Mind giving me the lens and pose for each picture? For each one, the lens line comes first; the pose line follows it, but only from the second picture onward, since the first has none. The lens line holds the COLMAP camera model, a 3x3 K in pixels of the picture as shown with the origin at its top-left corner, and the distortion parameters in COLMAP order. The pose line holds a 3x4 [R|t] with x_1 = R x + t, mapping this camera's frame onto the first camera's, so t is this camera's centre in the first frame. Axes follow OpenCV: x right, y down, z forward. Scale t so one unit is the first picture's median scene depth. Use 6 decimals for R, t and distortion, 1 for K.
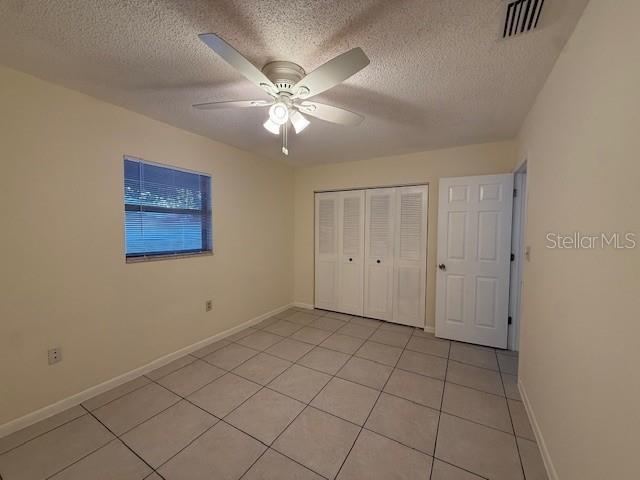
lens RADIAL K [[255.4, 0, 319.1], [0, 255.4, 238.7], [0, 0, 1]] dist [0.000157, -0.000022]
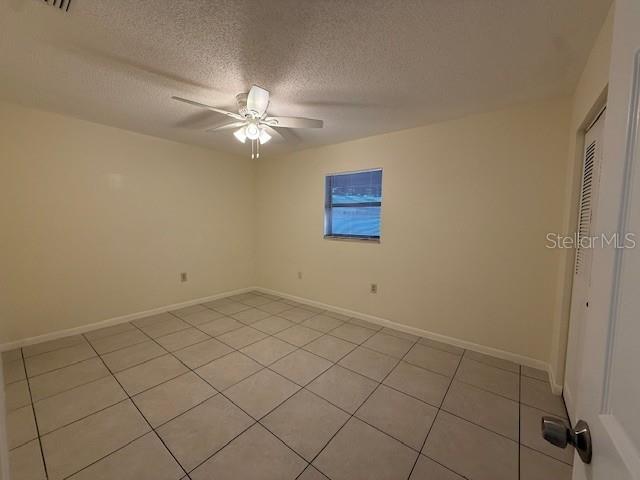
lens RADIAL K [[255.4, 0, 319.1], [0, 255.4, 238.7], [0, 0, 1]] dist [0.000157, -0.000022]
pose [[-0.140580, 0.064889, -0.987941, 0.762857], [-0.058969, 0.995530, 0.073778, -0.021586], [0.988312, 0.068629, -0.136125, 1.004021]]
